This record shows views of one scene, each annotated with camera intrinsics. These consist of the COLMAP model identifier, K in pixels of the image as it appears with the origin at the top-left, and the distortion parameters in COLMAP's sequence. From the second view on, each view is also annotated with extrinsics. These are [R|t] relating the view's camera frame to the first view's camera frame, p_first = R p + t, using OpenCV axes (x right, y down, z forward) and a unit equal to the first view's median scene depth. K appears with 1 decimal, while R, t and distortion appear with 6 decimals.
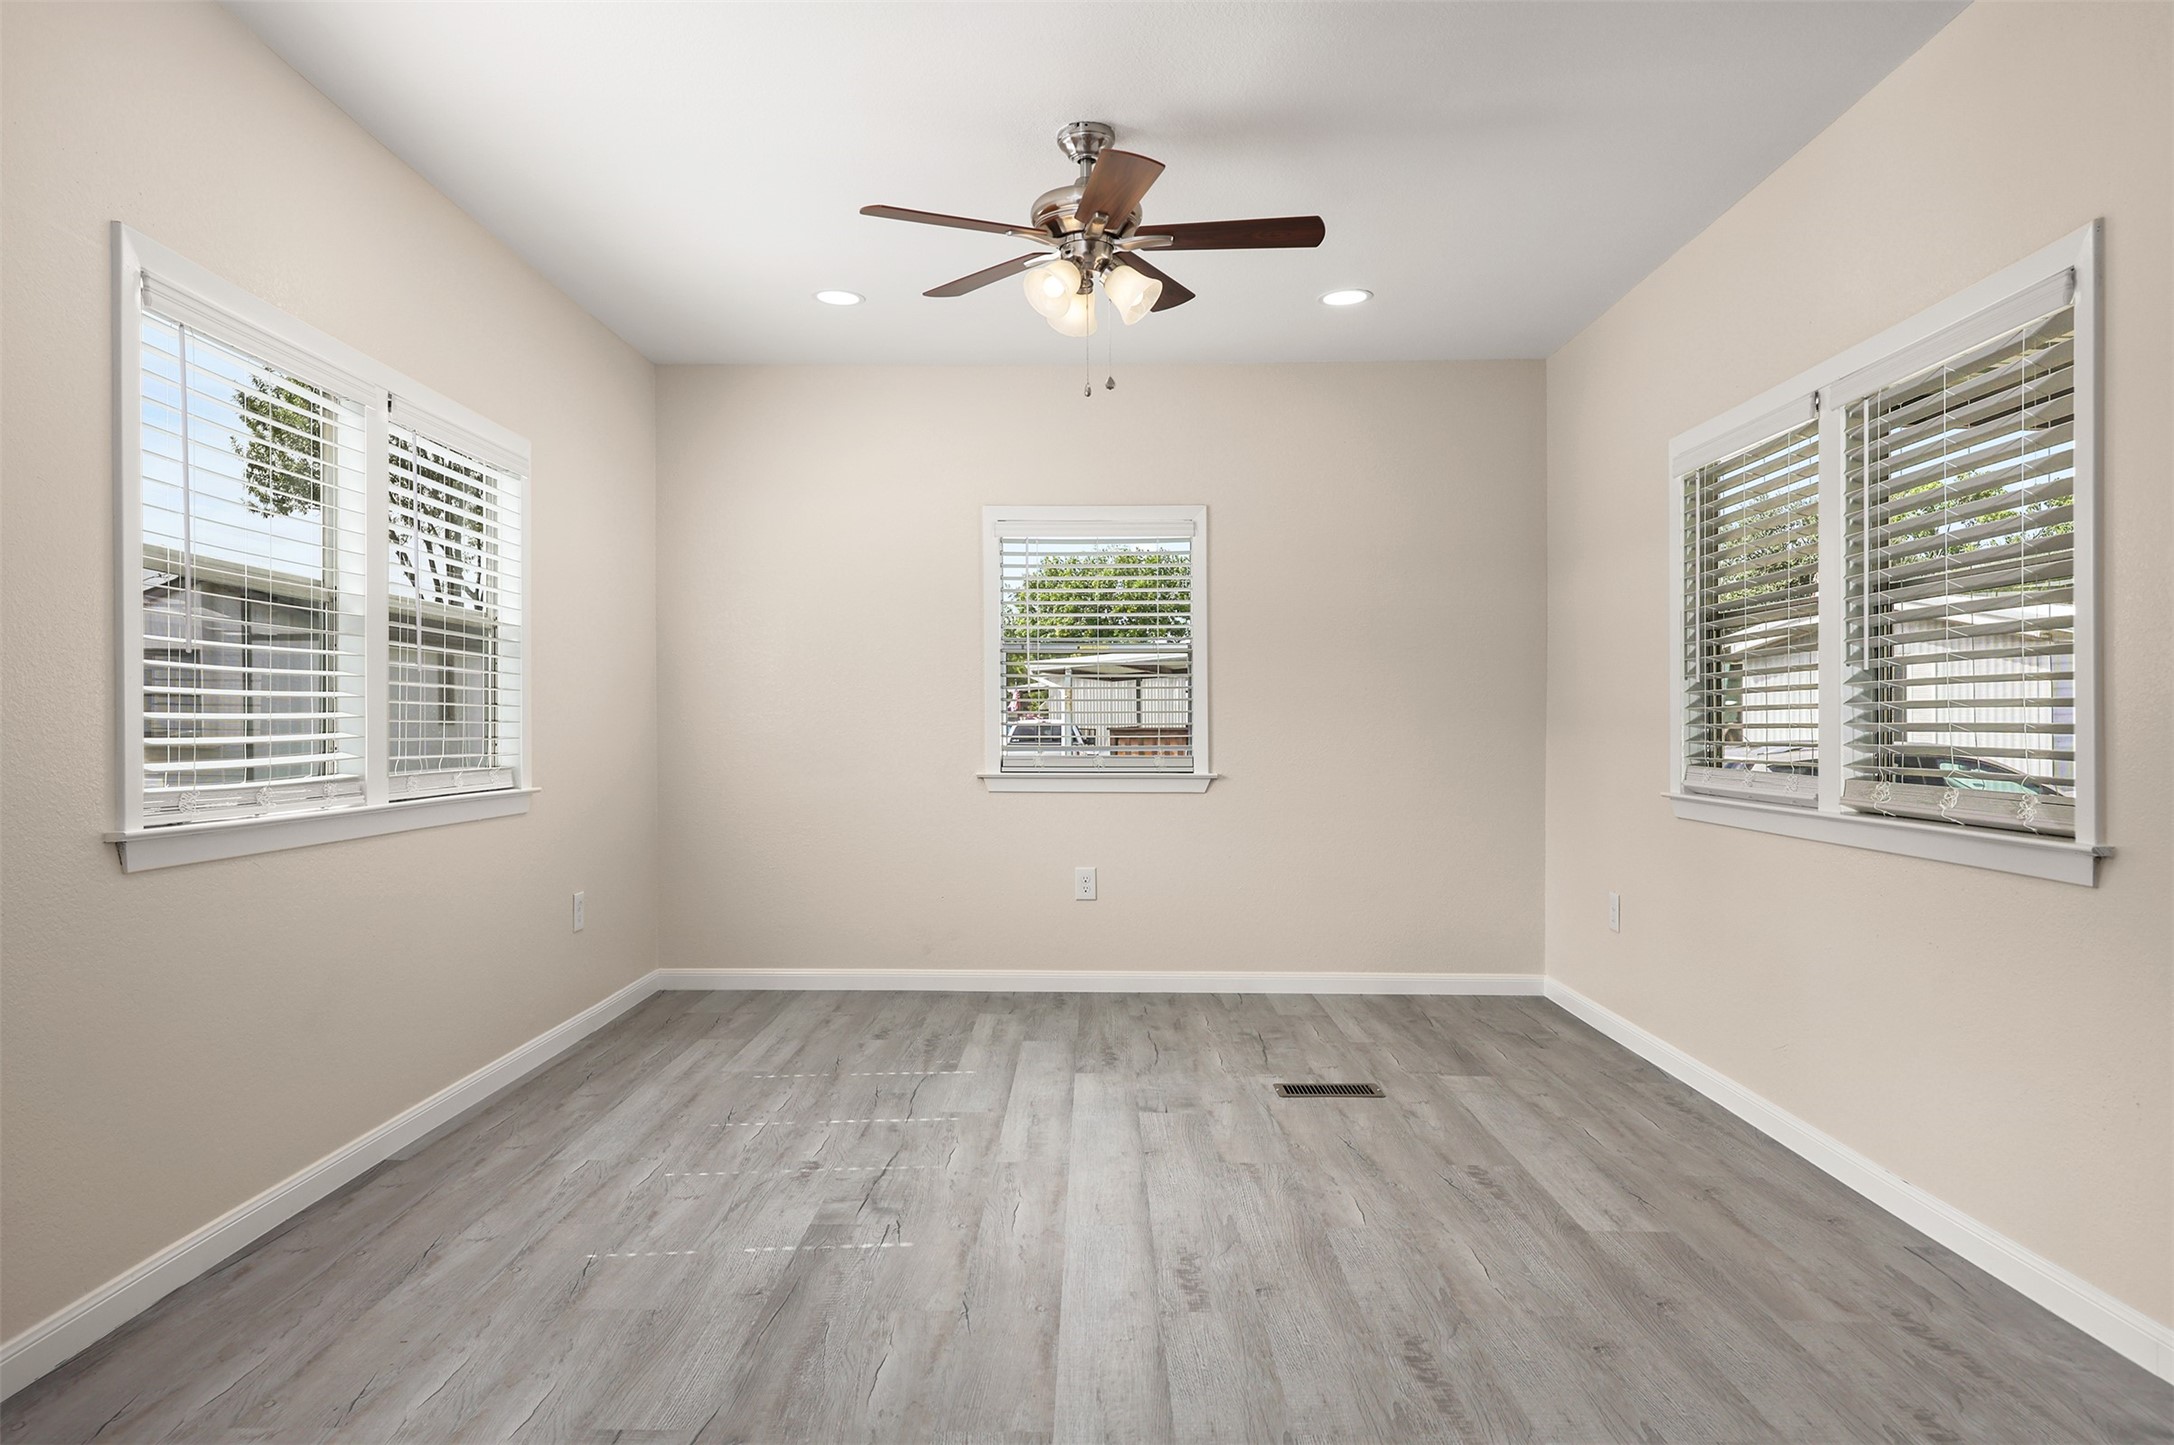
lens RADIAL K [[1359.5, 0, 1049.1], [0, 1359.5, 715.3], [0, 0, 1]] dist [0.044461, 0.001180]
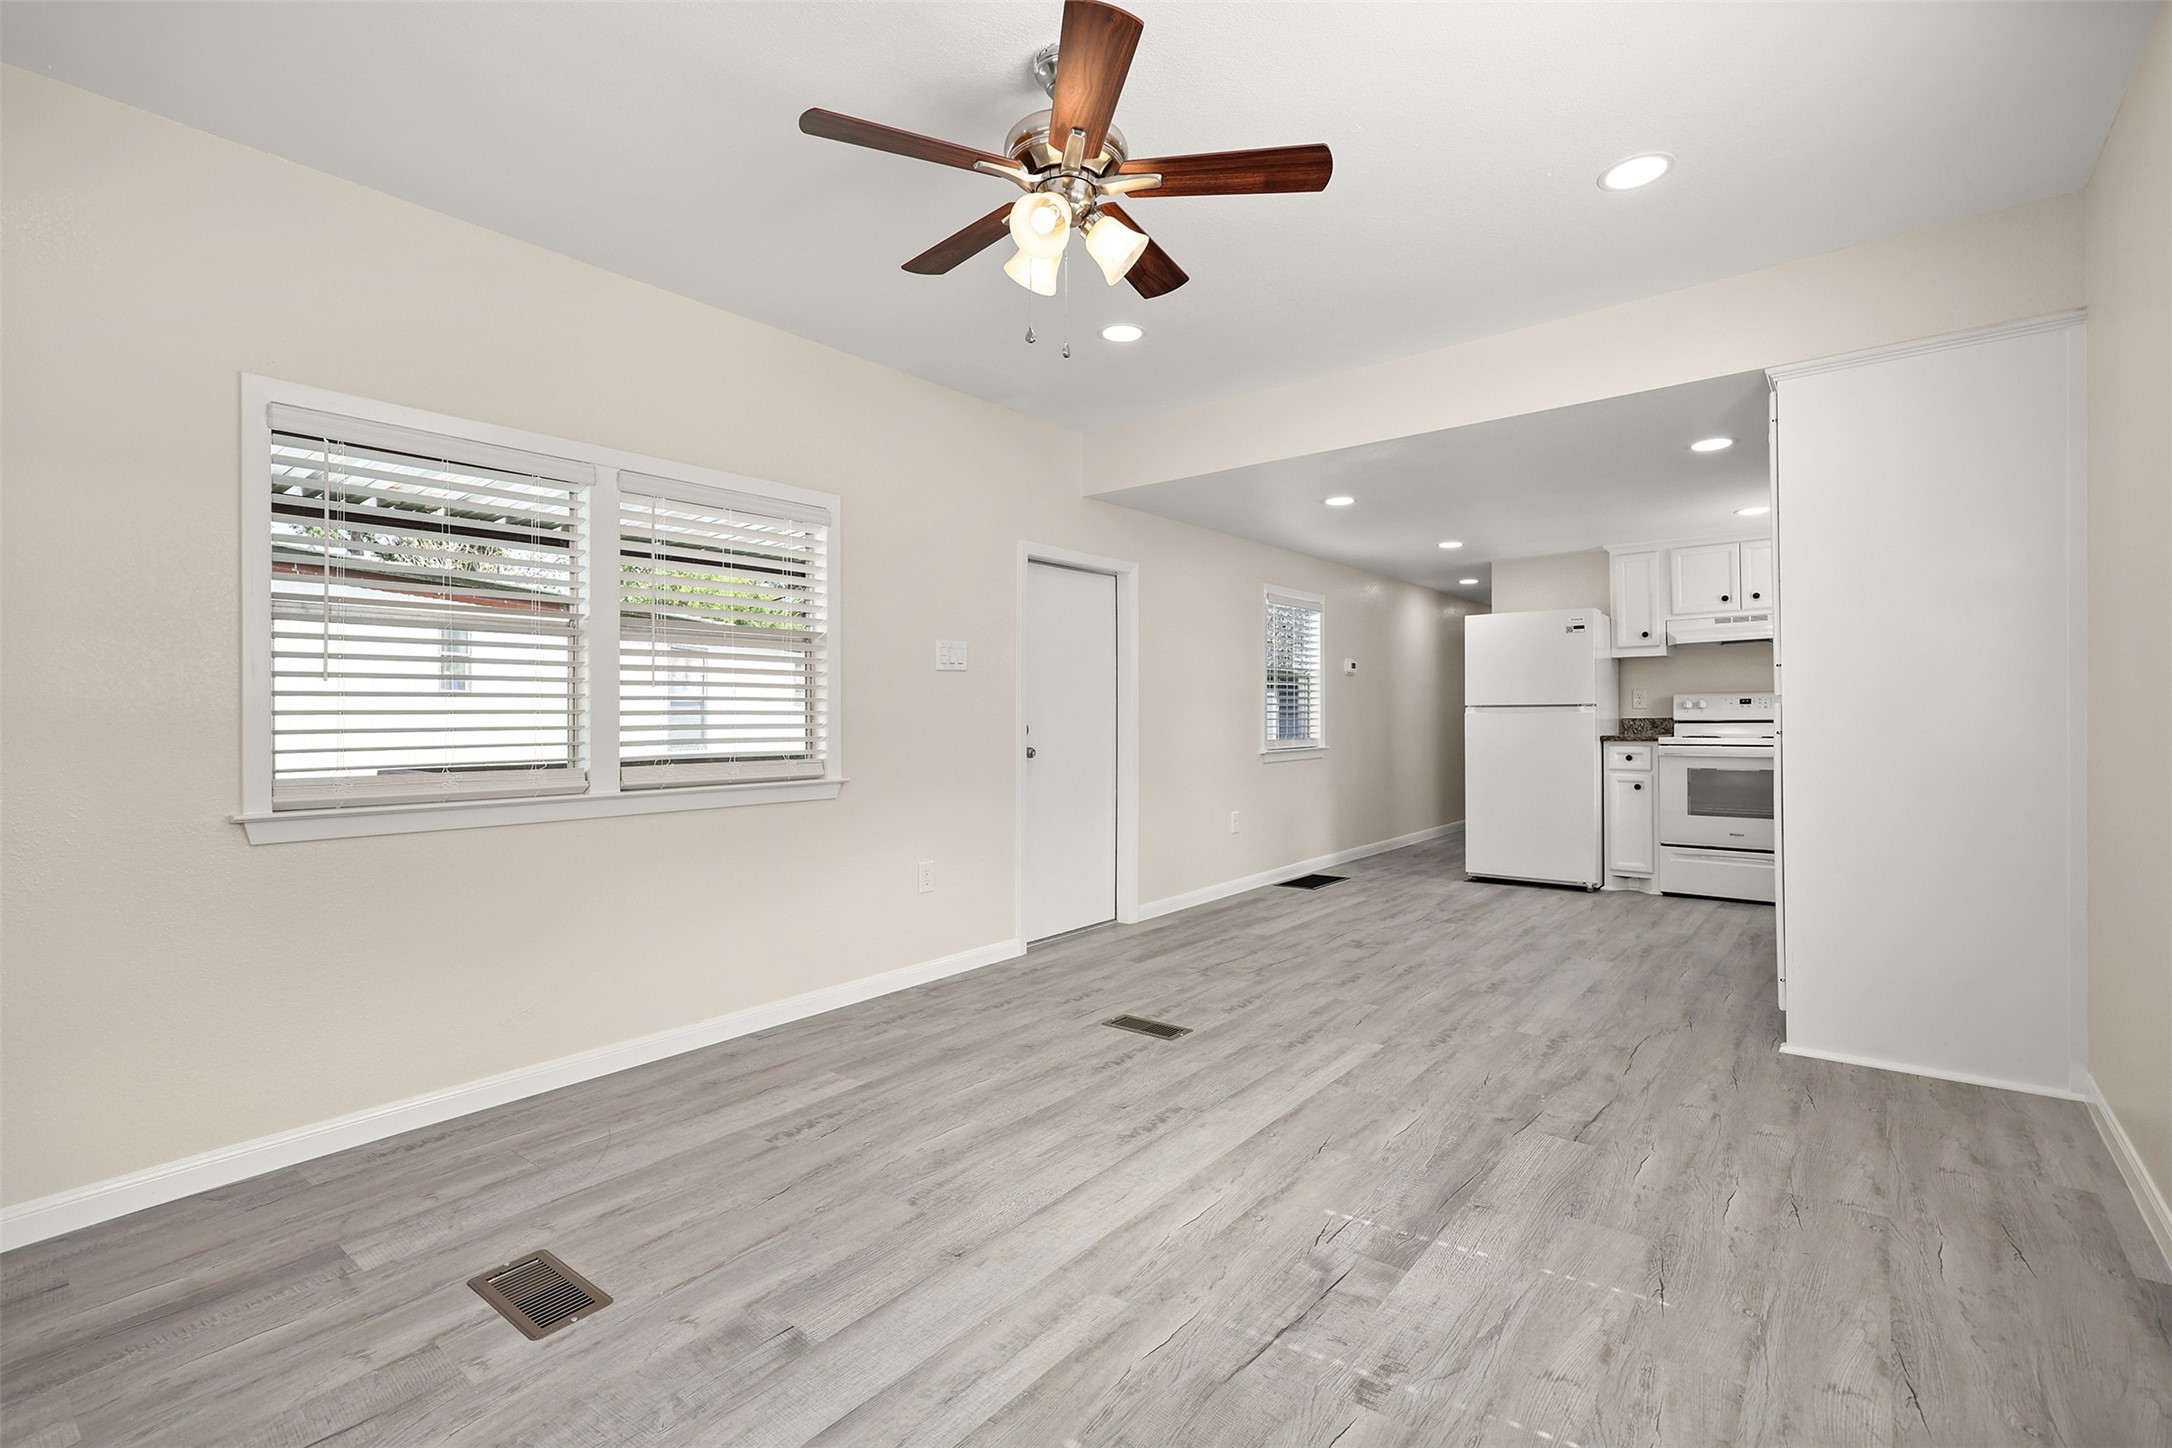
lens RADIAL K [[983.0, 0, 1086.0], [0, 983.0, 724.0], [0, 0, 1]] dist [0.014075, 0.000096]
pose [[-0.800349, 0.007350, 0.599490, -0.397995], [0.009443, 0.999955, 0.000348, 0.005230], [-0.599460, 0.005940, -0.800382, 1.645366]]
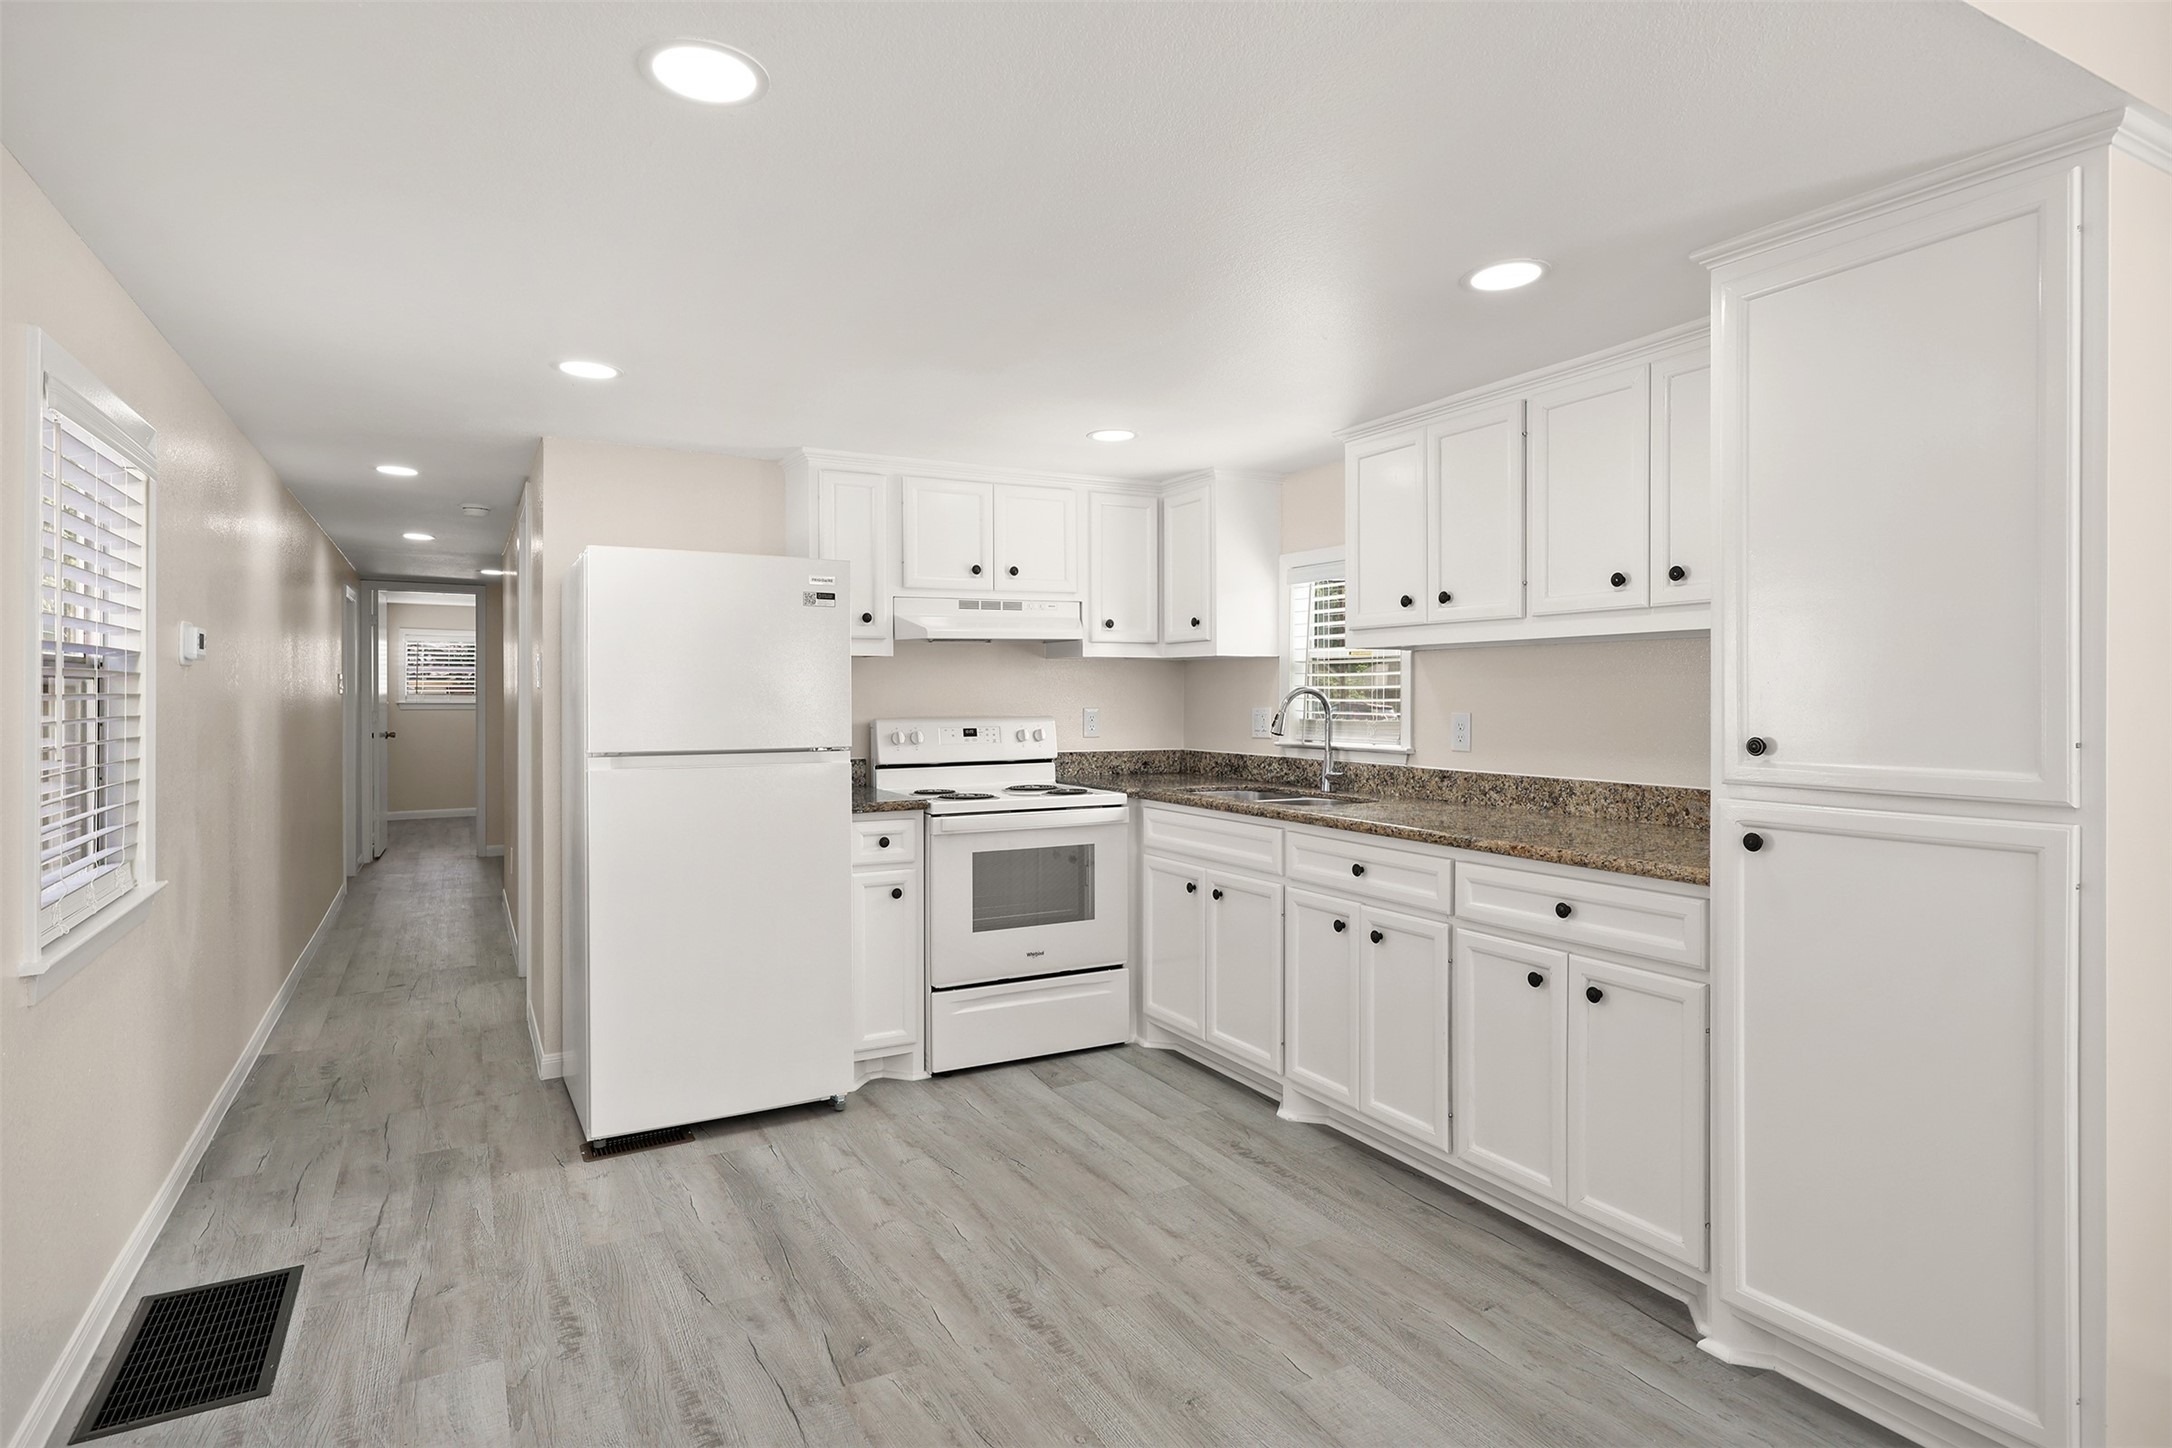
lens RADIAL K [[1156.4, 0, 1097.8], [0, 1156.4, 699.8], [0, 0, 1]] dist [0.001093, -0.000174]
pose [[-0.856328, 0.011206, -0.516310, 0.393773], [0.008406, 0.999935, 0.007761, -0.082712], [0.516364, 0.002306, -0.856366, 0.584964]]
